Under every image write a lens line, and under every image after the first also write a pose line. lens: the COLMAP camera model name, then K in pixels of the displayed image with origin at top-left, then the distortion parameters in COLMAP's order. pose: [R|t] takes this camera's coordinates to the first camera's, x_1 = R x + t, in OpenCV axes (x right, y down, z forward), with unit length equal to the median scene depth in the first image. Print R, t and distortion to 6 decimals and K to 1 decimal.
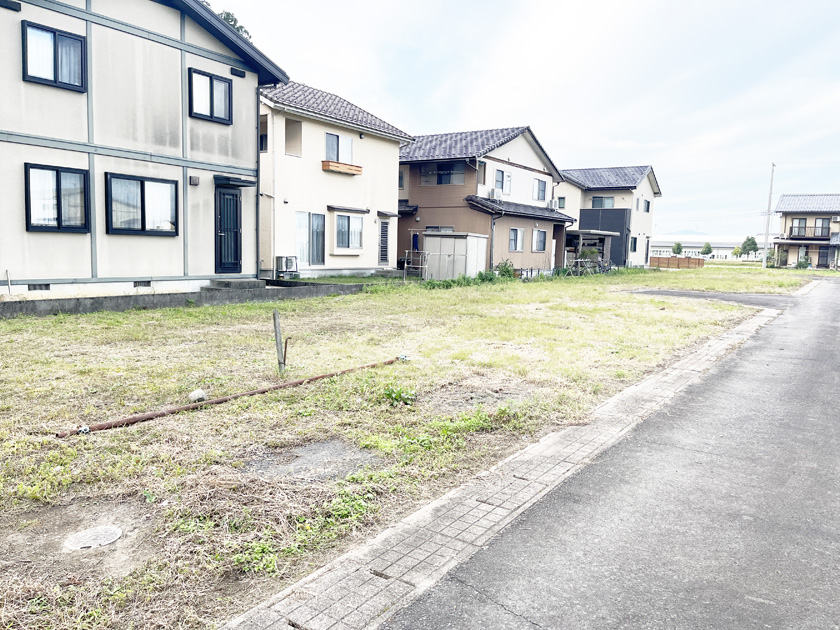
lens RADIAL K [[635.5, 0, 415.2], [0, 635.5, 313.6], [0, 0, 1]] dist [0.058924, -0.089279]
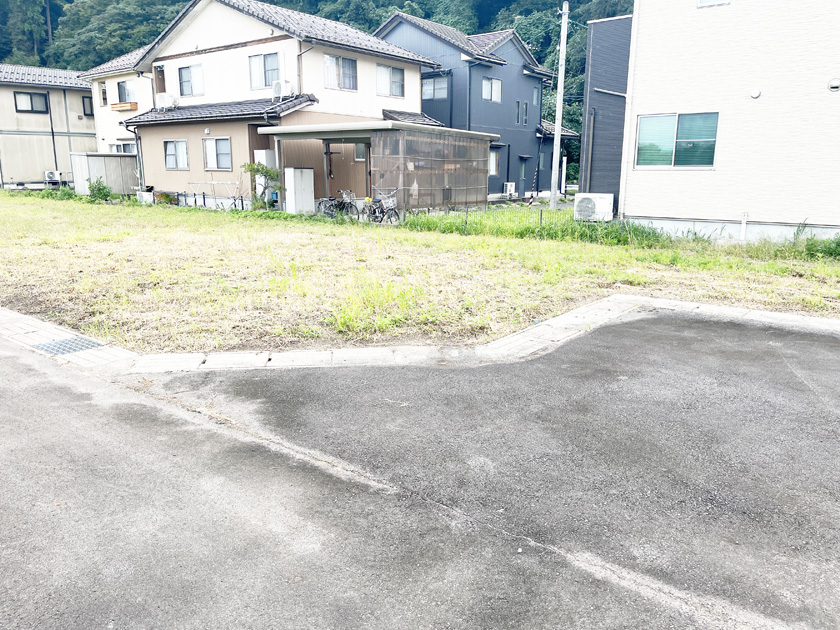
lens RADIAL K [[635.5, 0, 415.2], [0, 635.5, 313.6], [0, 0, 1]] dist [0.058924, -0.089279]
pose [[-0.138273, 0.155285, -0.978145, 0.427214], [-0.144347, 0.973926, 0.175021, -0.048913], [0.979819, 0.165393, -0.112252, 0.653415]]
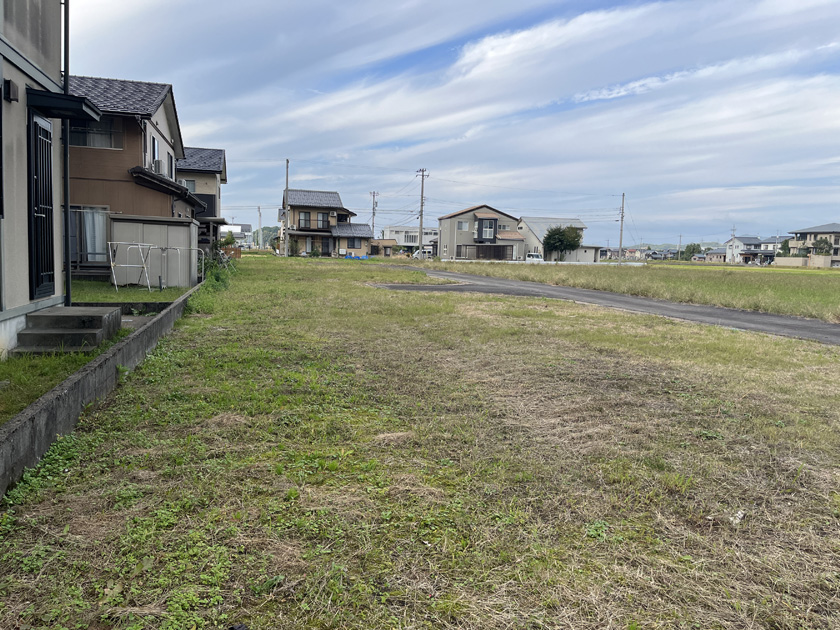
lens RADIAL K [[635.5, 0, 415.2], [0, 635.5, 313.6], [0, 0, 1]] dist [0.058924, -0.089279]
pose [[0.665810, -0.078938, 0.741934, -0.113168], [0.063619, 0.996773, 0.048959, -0.013937], [-0.743404, 0.014603, 0.668683, 0.115975]]
